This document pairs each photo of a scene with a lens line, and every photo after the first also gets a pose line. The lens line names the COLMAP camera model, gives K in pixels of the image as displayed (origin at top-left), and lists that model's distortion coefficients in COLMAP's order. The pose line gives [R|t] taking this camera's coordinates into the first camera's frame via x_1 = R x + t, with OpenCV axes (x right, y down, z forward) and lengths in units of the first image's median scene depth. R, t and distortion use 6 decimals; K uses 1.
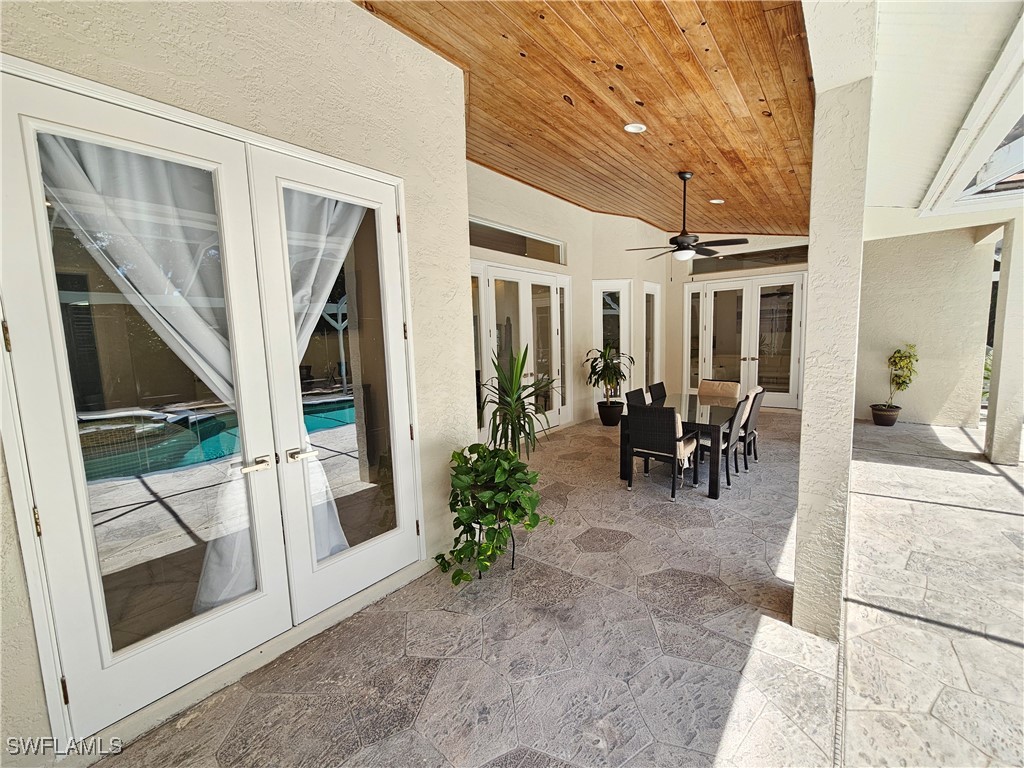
lens RADIAL K [[422.0, 0, 511.3], [0, 422.0, 382.9], [0, 0, 1]] dist [0.001312, 0.001821]
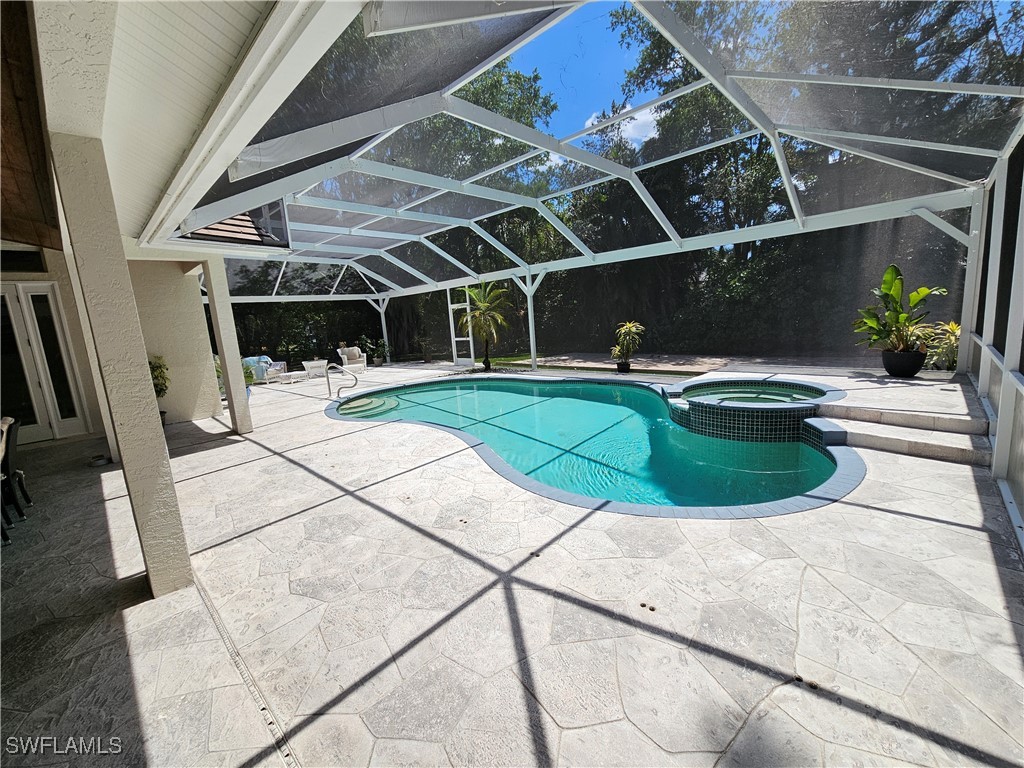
lens RADIAL K [[422.0, 0, 521.9], [0, 422.0, 384.2], [0, 0, 1]] dist [0.001312, 0.001821]
pose [[0.083141, -0.135021, 0.987348, -0.276318], [0.169628, 0.978237, 0.119491, 0.033747], [-0.981995, 0.157547, 0.104235, -0.170143]]
